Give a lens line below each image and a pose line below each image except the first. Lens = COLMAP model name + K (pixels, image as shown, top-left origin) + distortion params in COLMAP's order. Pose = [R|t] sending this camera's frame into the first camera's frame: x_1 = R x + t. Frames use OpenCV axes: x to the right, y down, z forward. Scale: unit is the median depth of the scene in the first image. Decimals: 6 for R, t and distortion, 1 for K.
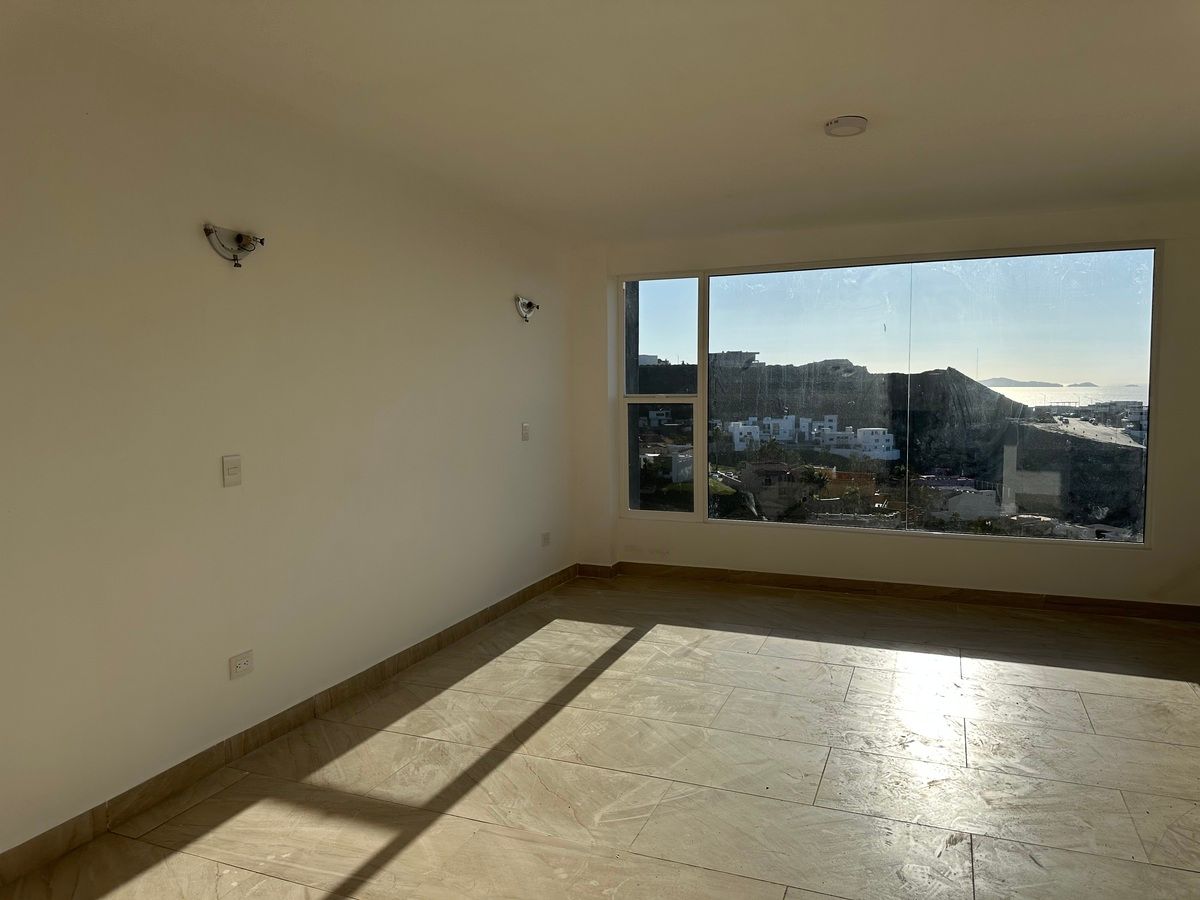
lens RADIAL K [[845.7, 0, 596.9], [0, 845.7, 445.8], [0, 0, 1]] dist [0.060312, -0.073325]
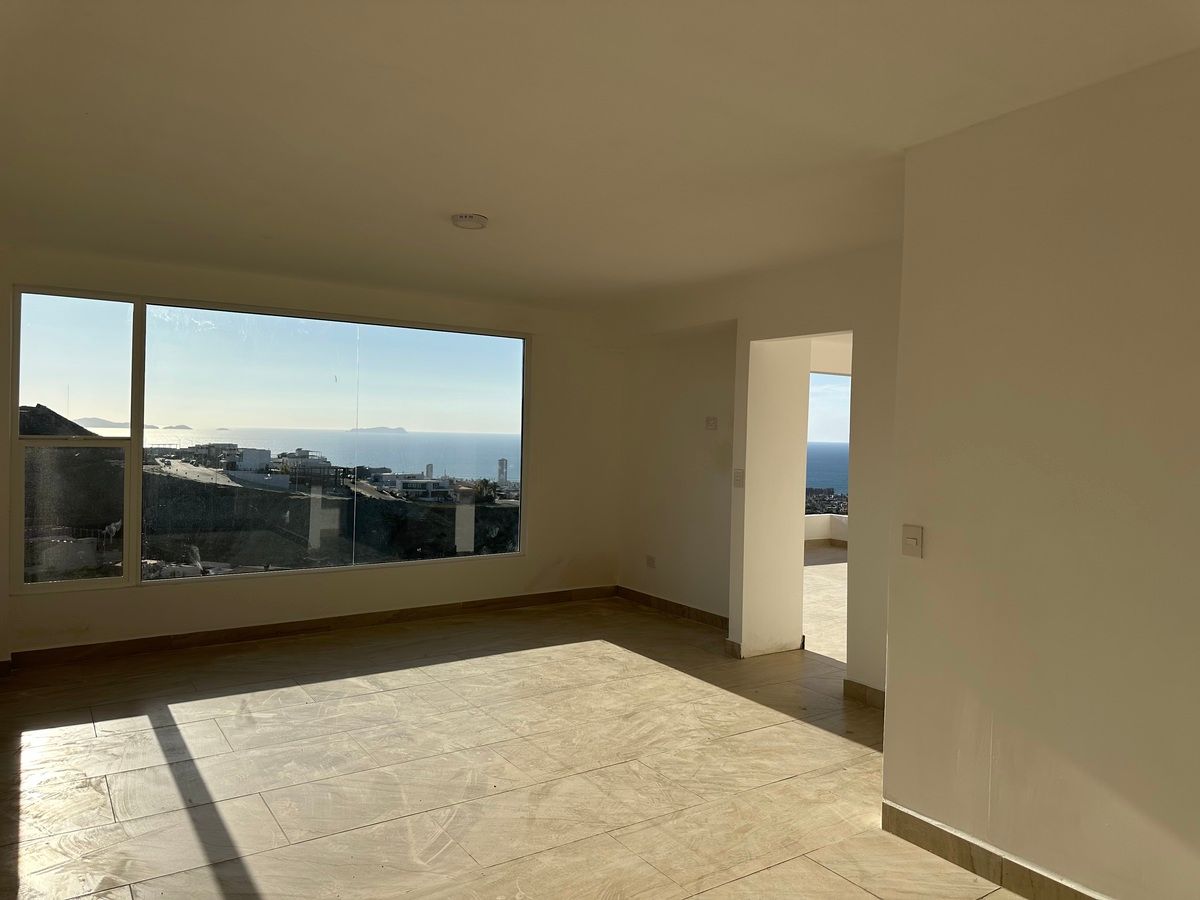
lens RADIAL K [[845.7, 0, 621.9], [0, 845.7, 459.3], [0, 0, 1]] dist [0.060312, -0.073325]
pose [[0.539495, -0.009652, 0.841933, -0.344662], [0.037398, 0.999222, -0.012509, -0.009383], [-0.841158, 0.038236, 0.539437, 0.111384]]
